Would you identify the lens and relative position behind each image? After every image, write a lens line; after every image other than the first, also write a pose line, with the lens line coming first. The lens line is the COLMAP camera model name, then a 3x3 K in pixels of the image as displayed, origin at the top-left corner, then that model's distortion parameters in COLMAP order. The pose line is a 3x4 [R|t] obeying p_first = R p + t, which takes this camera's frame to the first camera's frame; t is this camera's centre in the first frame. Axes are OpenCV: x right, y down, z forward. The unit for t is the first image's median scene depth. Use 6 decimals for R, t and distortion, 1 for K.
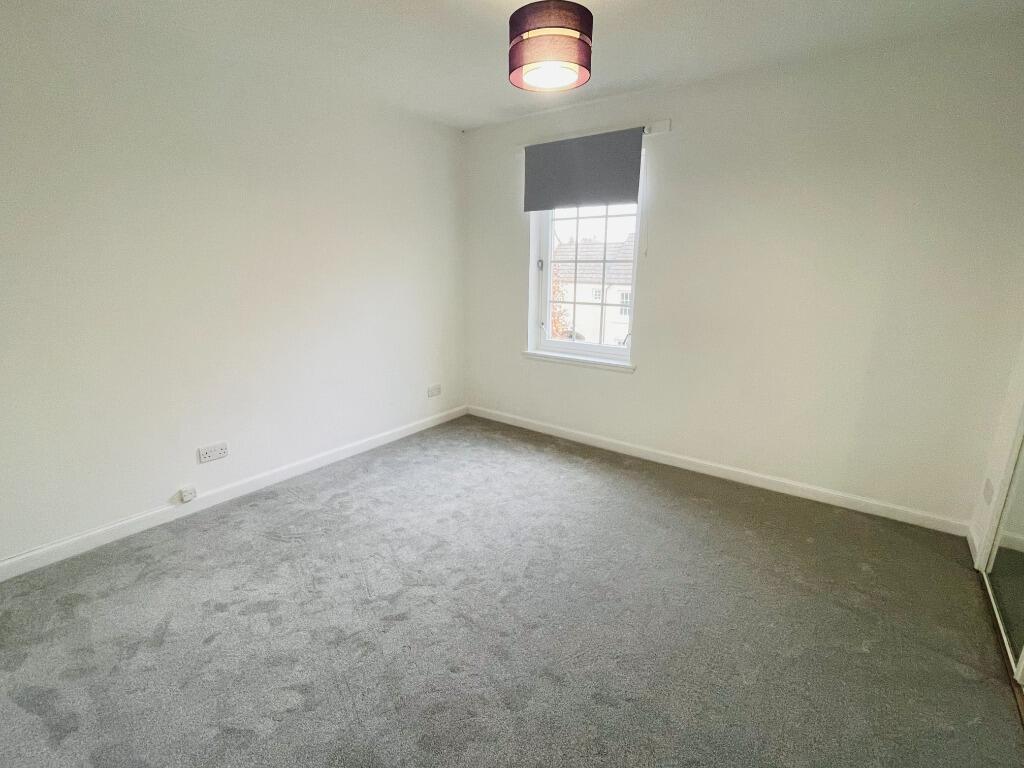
lens RADIAL K [[484.3, 0, 512.0], [0, 484.3, 384.0], [0, 0, 1]] dist [-0.002710, -0.000120]
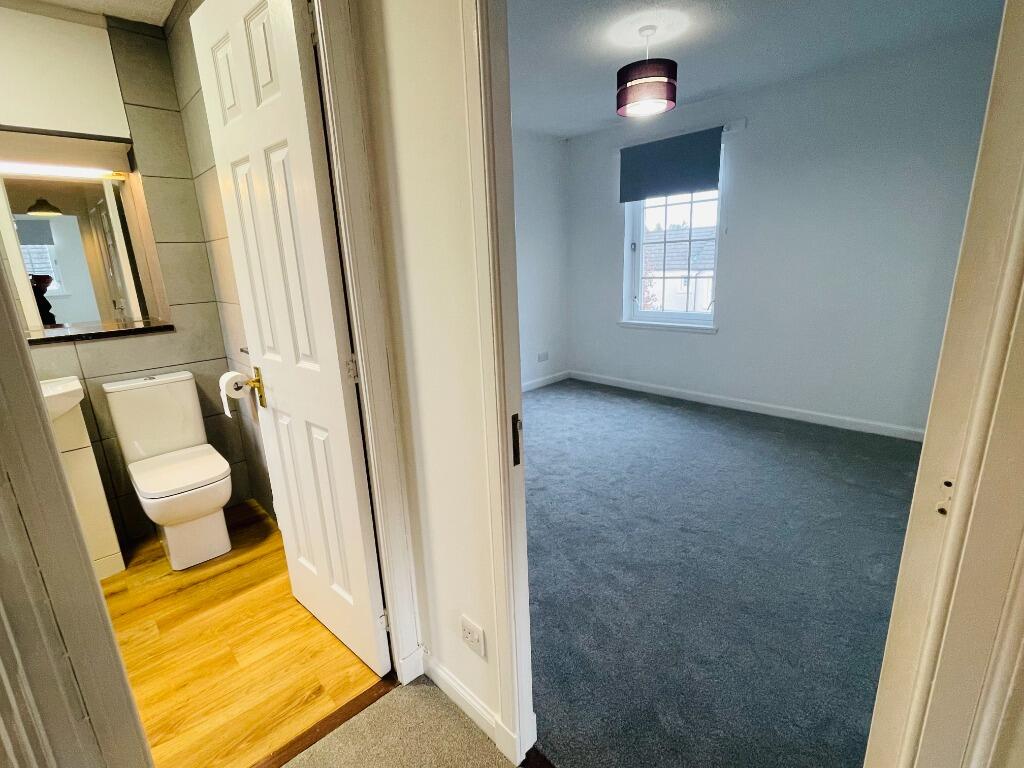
lens RADIAL K [[483.4, 0, 507.7], [0, 483.4, 380.3], [0, 0, 1]] dist [-0.000822, 0.000243]
pose [[0.983424, -0.005853, -0.181227, -0.038680], [0.006845, 0.999965, 0.004849, 0.087699], [0.181192, -0.006009, 0.983429, -0.268806]]
